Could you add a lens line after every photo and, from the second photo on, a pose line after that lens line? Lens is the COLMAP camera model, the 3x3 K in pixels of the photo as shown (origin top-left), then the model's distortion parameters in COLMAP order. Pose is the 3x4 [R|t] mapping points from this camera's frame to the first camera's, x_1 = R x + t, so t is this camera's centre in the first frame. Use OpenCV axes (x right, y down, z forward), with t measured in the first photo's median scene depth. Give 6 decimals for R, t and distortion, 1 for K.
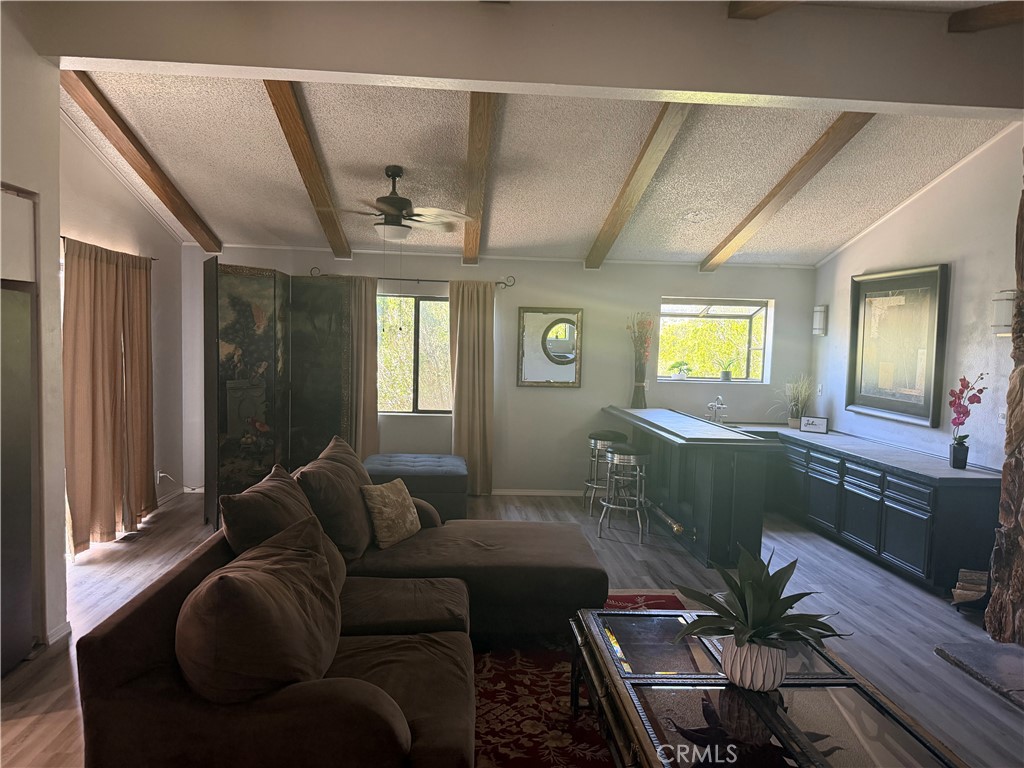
lens RADIAL K [[729.0, 0, 505.2], [0, 729.0, 386.0], [0, 0, 1]] dist [0.056806, -0.065047]
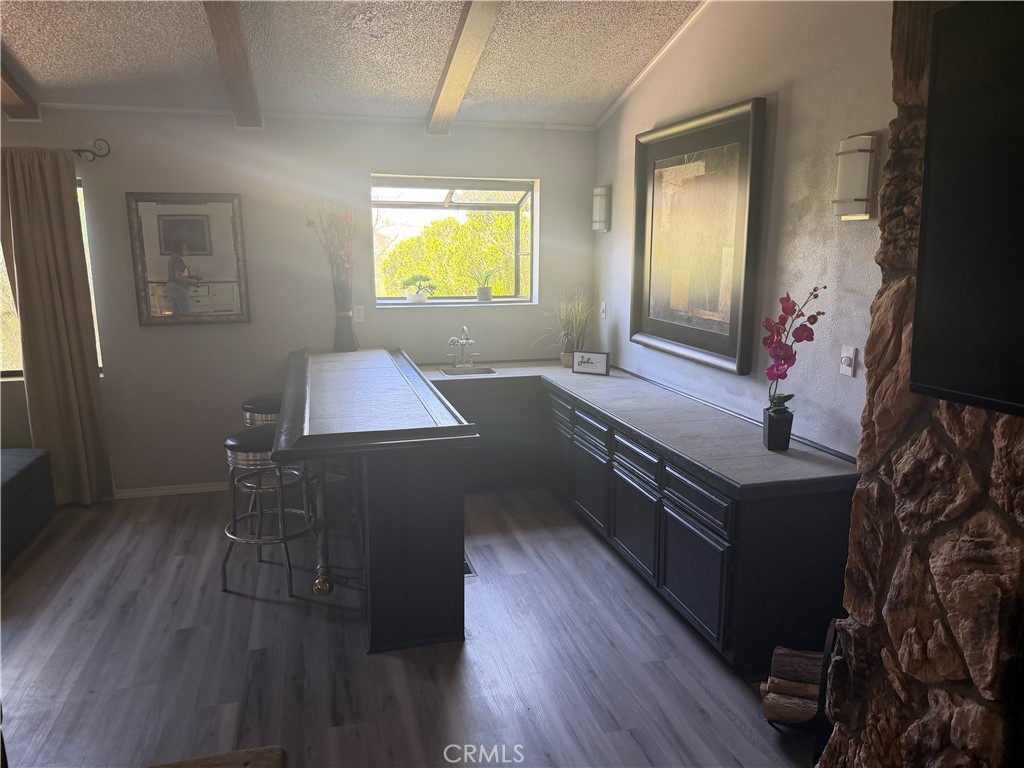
lens RADIAL K [[728.7, 0, 488.5], [0, 728.7, 383.8], [0, 0, 1]] dist [0.104223, -0.155225]
pose [[0.986678, -0.060346, 0.151080, 0.272552], [0.041158, 0.991041, 0.127058, -0.023512], [-0.157394, -0.119147, 0.980322, 0.419954]]
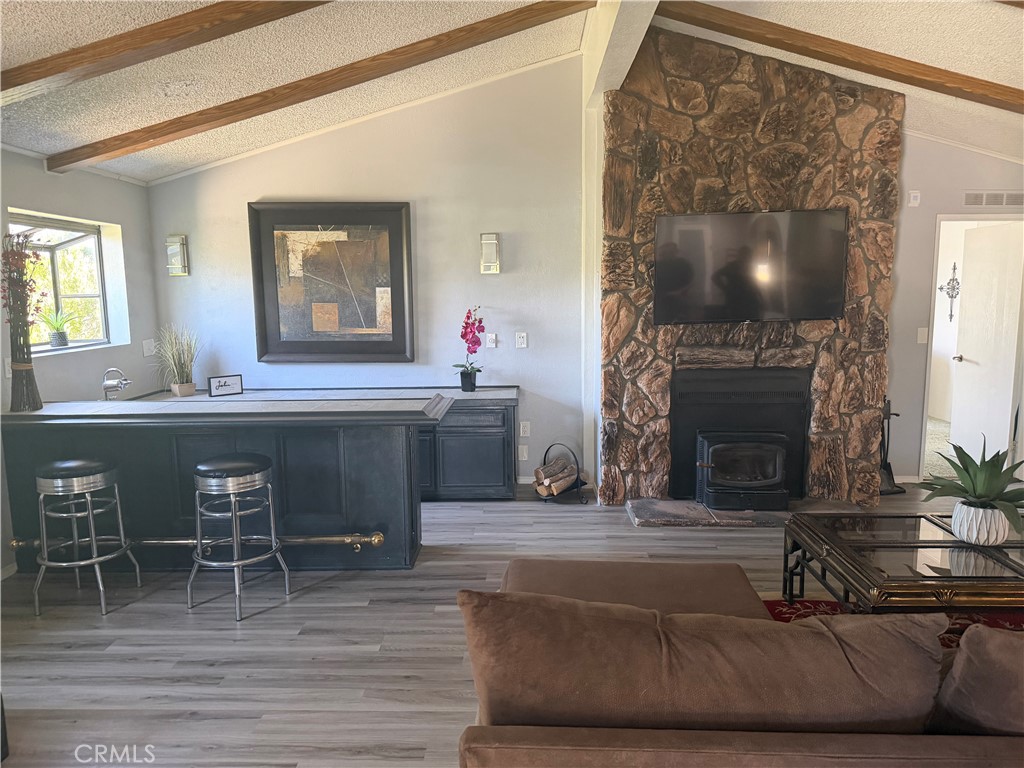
lens RADIAL K [[715.3, 0, 546.4], [0, 715.3, 384.6], [0, 0, 1]] dist [0.000103, -0.001030]
pose [[0.079127, -0.161644, 0.983672, -0.407293], [0.077445, 0.984780, 0.155597, -0.054368], [-0.993852, 0.063869, 0.090442, 0.712918]]
